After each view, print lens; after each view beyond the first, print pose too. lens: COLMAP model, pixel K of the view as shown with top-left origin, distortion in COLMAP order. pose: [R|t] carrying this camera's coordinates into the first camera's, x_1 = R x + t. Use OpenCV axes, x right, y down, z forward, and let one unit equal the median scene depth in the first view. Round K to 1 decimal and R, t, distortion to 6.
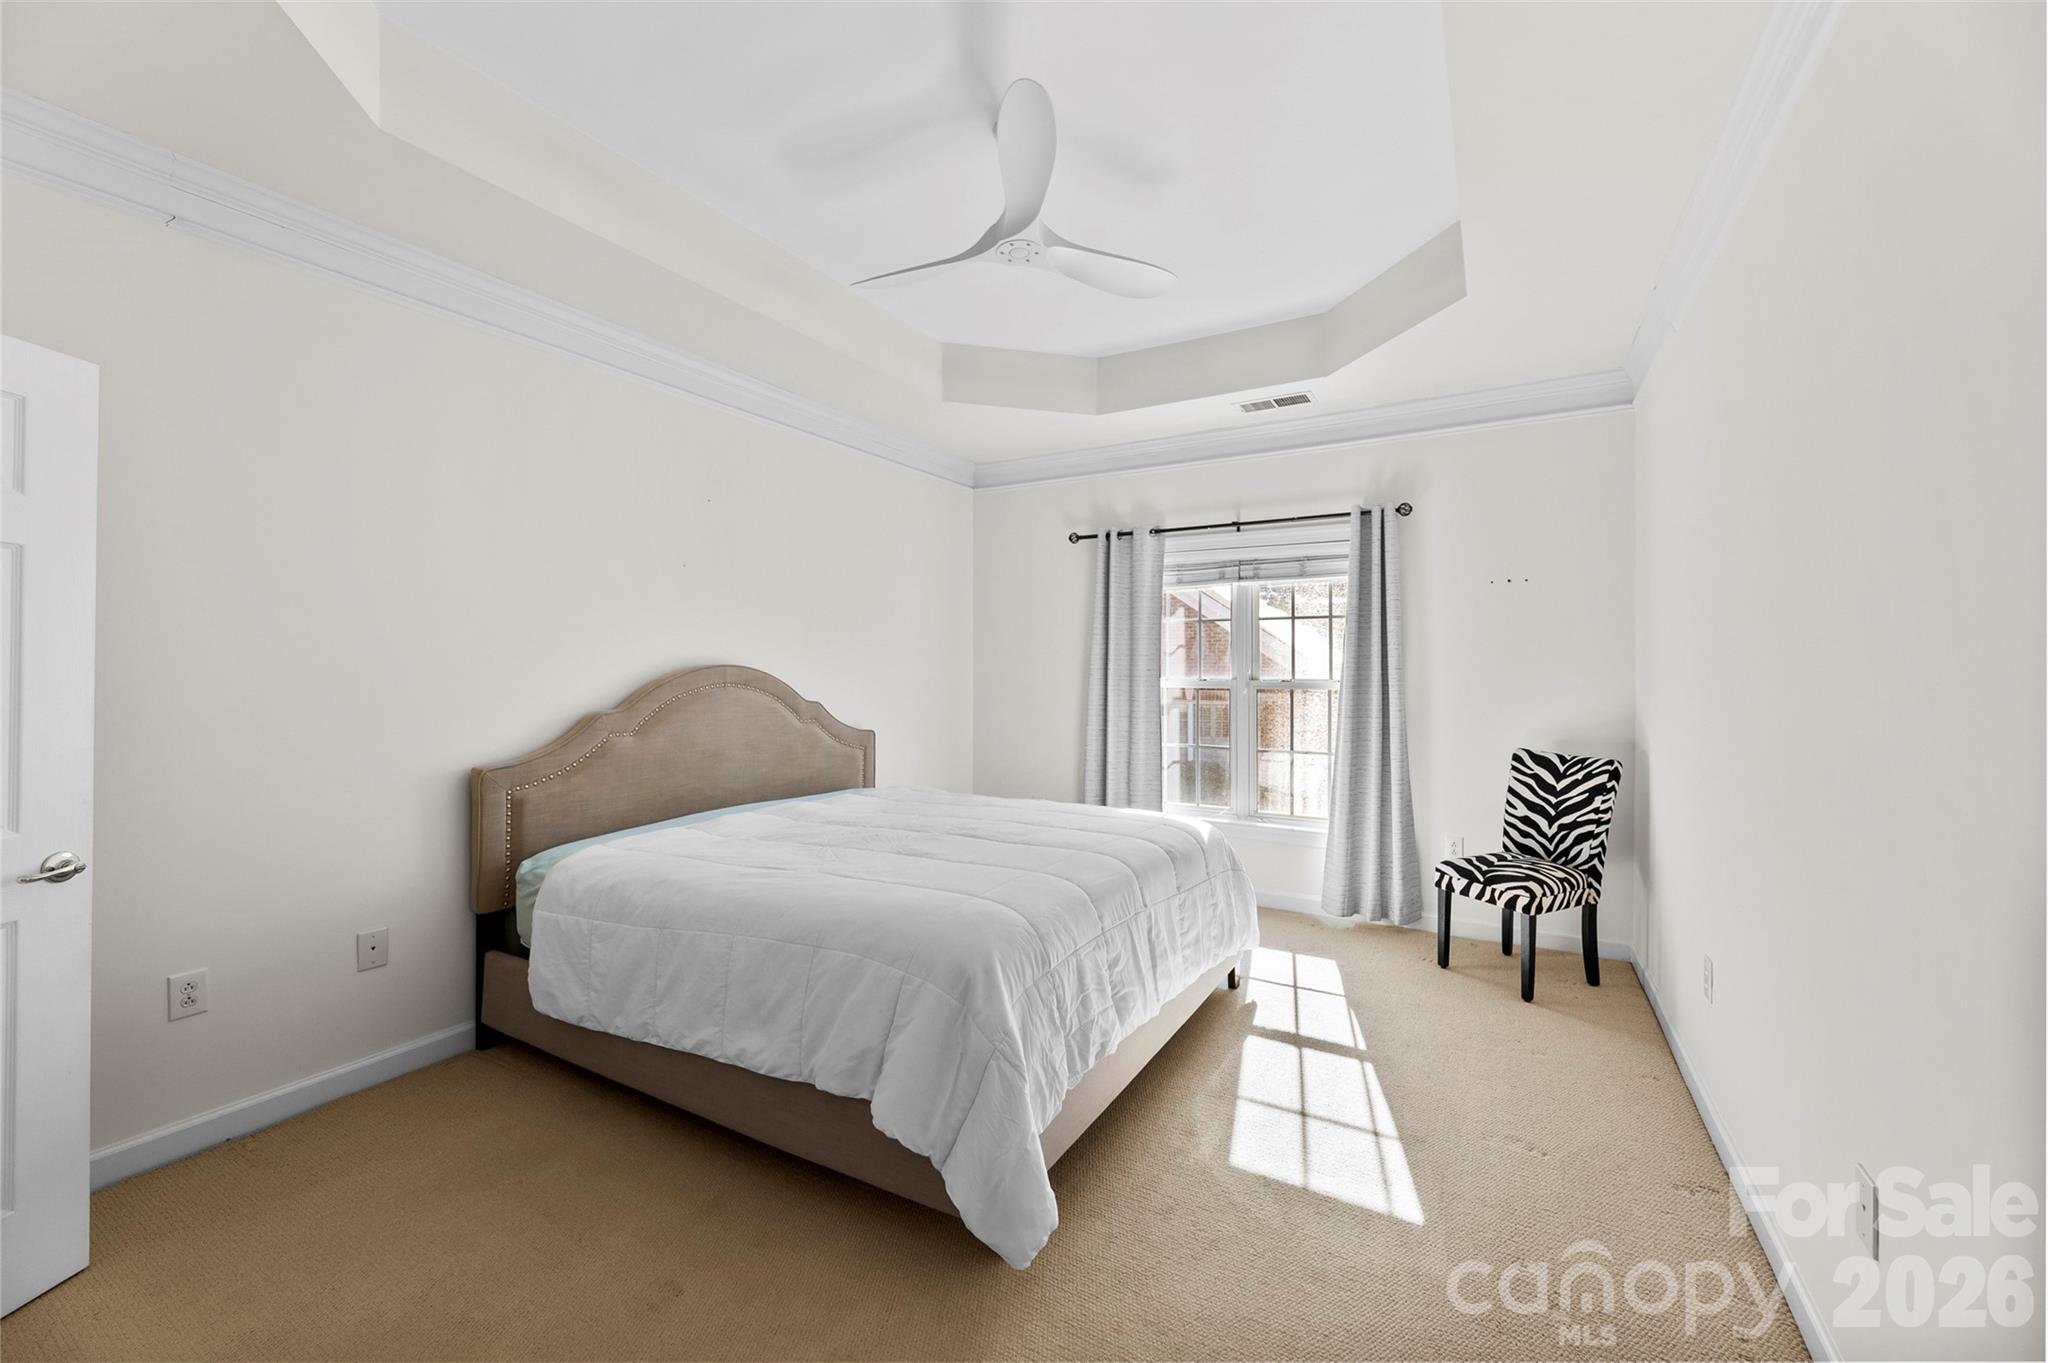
lens RADIAL K [[829.7, 0, 1016.8], [0, 829.7, 671.5], [0, 0, 1]] dist [0.000901, -0.000201]
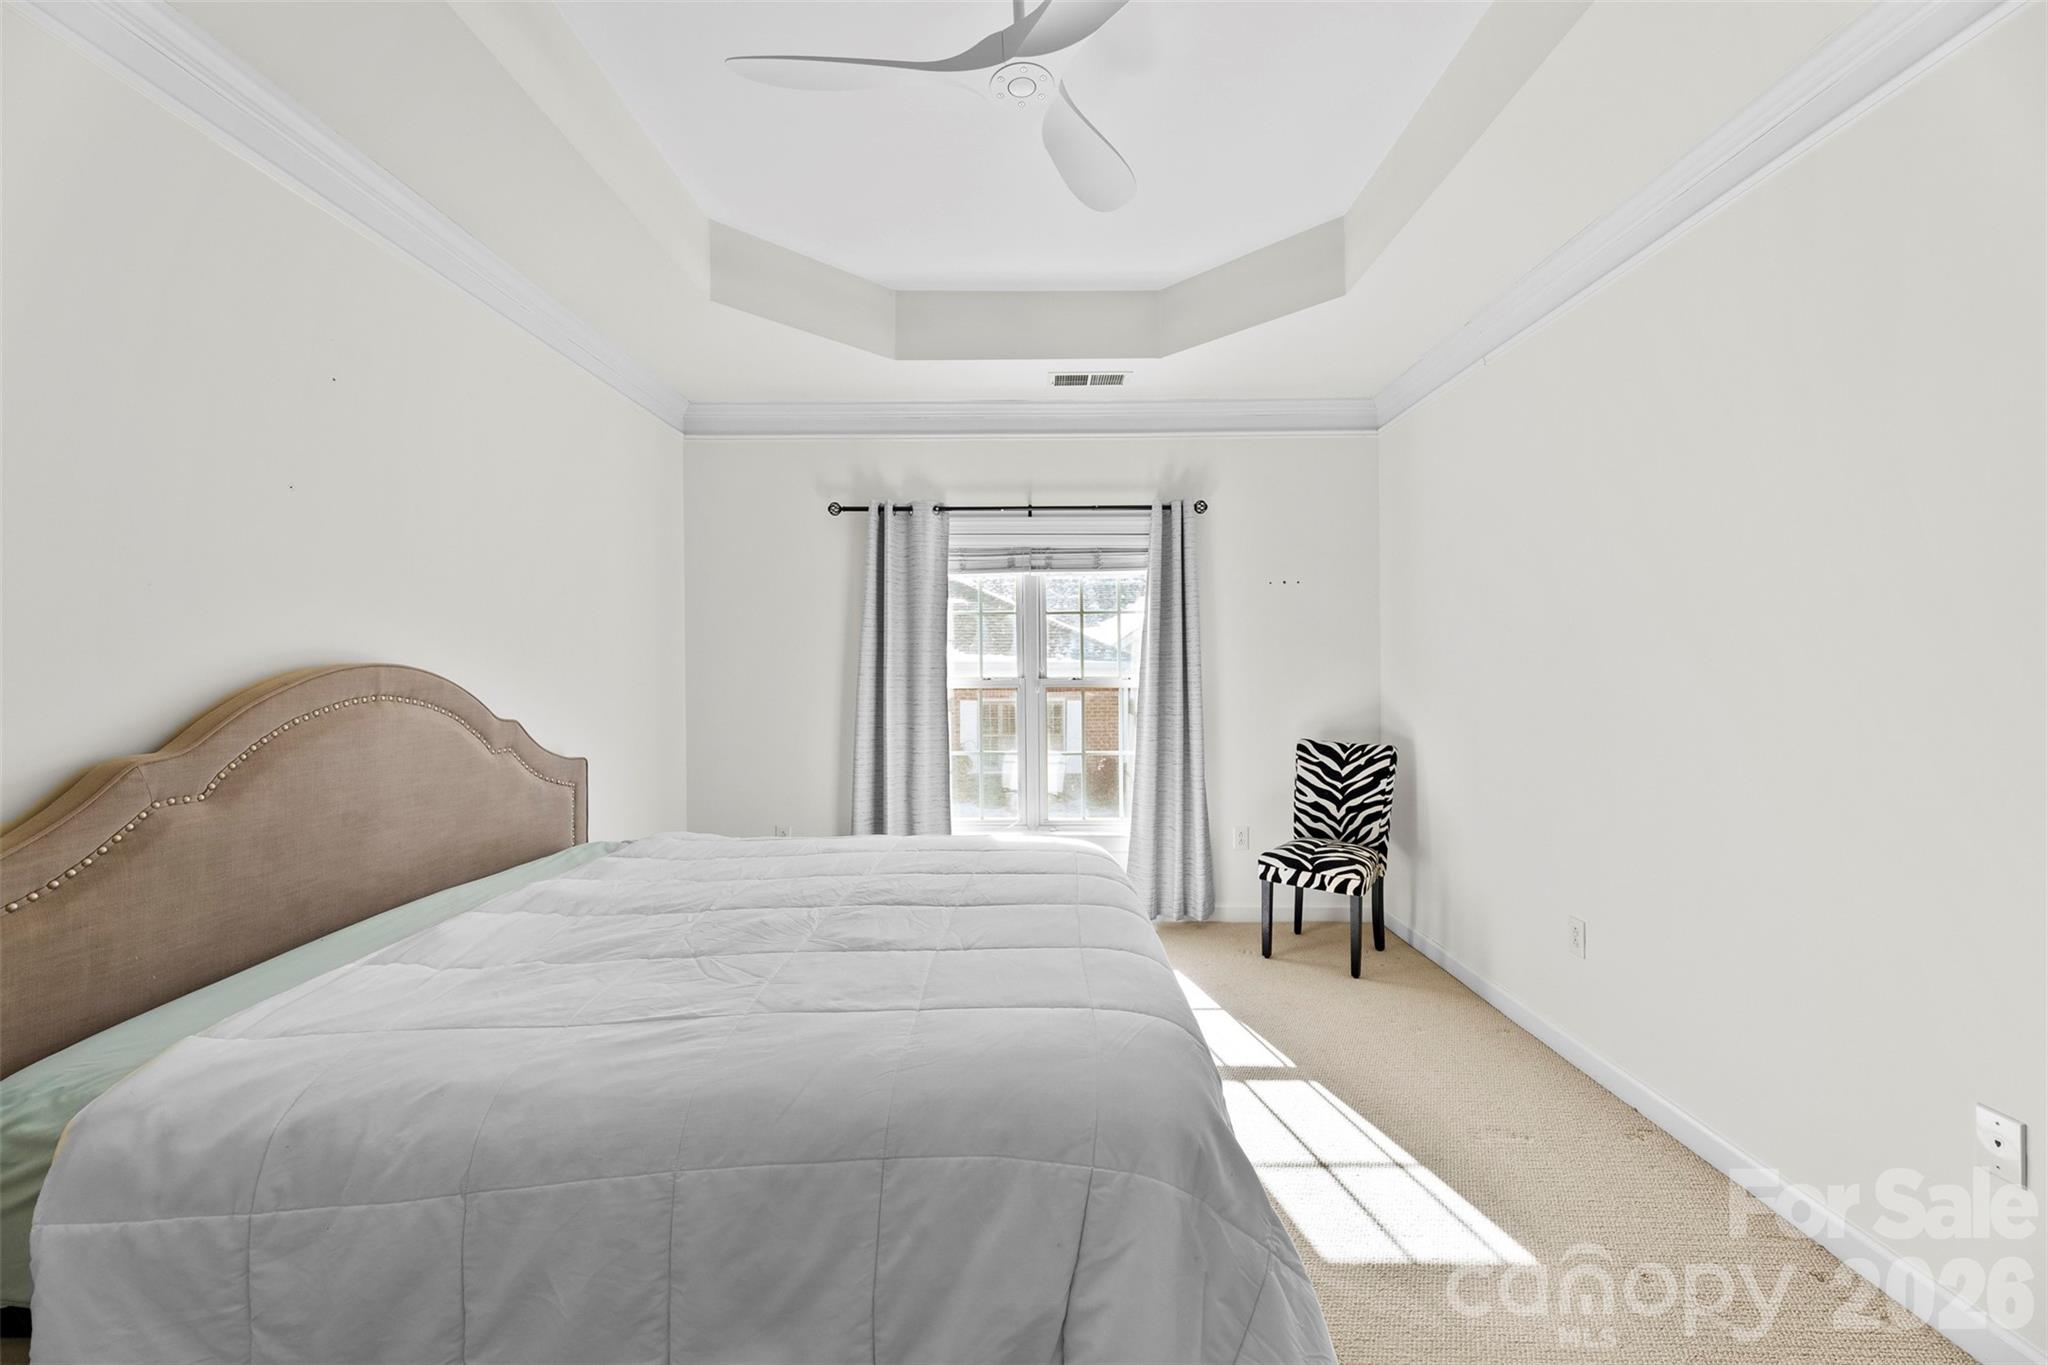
lens RADIAL K [[829.7, 0, 1016.8], [0, 829.7, 672.5], [0, 0, 1]] dist [0.000901, -0.000201]
pose [[0.865404, -0.009715, 0.500981, -0.254501], [0.008214, 0.999953, 0.005201, -0.001650], [-0.501007, -0.000386, 0.865443, 0.264253]]
